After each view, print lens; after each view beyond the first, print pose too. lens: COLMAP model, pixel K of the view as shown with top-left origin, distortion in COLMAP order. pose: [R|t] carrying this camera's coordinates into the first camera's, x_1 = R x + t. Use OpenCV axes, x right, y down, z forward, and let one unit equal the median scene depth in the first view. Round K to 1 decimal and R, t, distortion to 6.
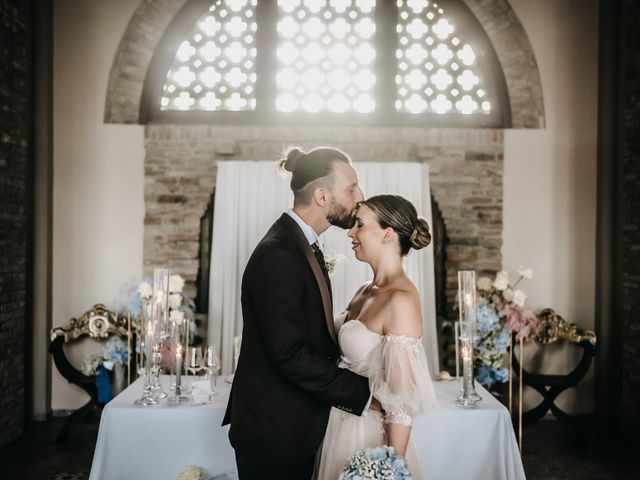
lens RADIAL K [[746.1, 0, 319.6], [0, 746.1, 236.9], [0, 0, 1]] dist [0.011002, 0.000000]
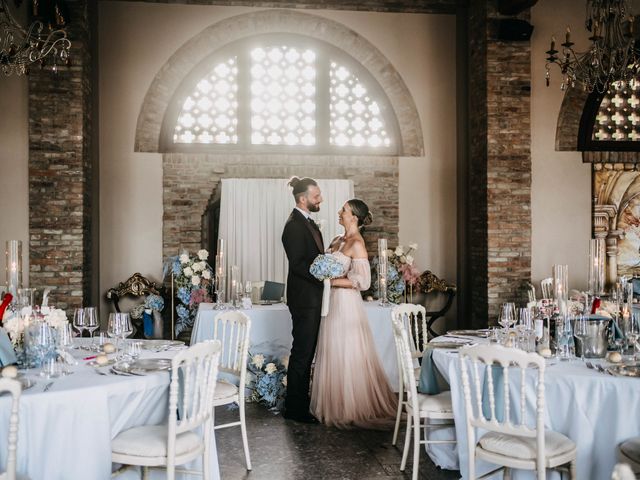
lens RADIAL K [[746.1, 0, 319.8], [0, 746.1, 241.5], [0, 0, 1]] dist [0.011002, 0.000000]
pose [[0.989896, -0.012352, 0.141258, -0.136566], [0.013181, 0.999901, -0.004937, 0.037117], [-0.141183, 0.006749, 0.989961, -0.510828]]
